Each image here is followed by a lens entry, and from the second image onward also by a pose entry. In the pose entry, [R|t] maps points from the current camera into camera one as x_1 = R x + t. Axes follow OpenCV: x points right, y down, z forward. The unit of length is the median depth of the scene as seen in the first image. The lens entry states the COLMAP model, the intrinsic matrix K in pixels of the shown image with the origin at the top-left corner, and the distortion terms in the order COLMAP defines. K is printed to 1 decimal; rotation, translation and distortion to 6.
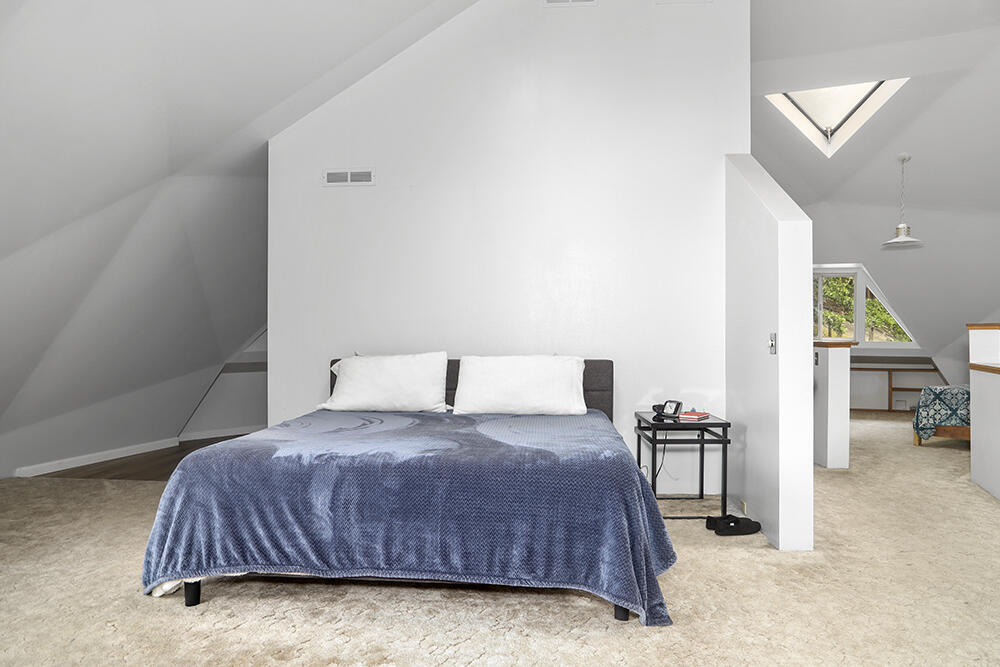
lens RADIAL K [[691.1, 0, 501.4], [0, 691.1, 330.7], [0, 0, 1]] dist [-0.069130, 0.079455]
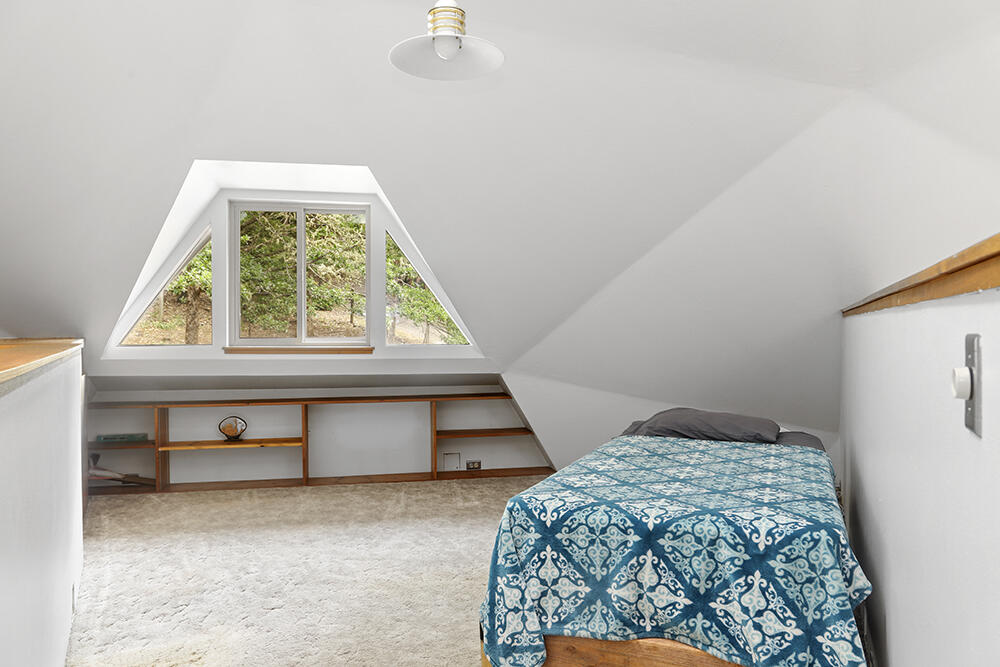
lens RADIAL K [[691.1, 0, 501.4], [0, 691.1, 330.7], [0, 0, 1]] dist [-0.069130, 0.079455]
pose [[0.827127, -0.009138, 0.561941, 0.450323], [0.006723, 0.999957, 0.006364, 0.003320], [-0.561975, -0.001486, 0.827153, 0.755767]]
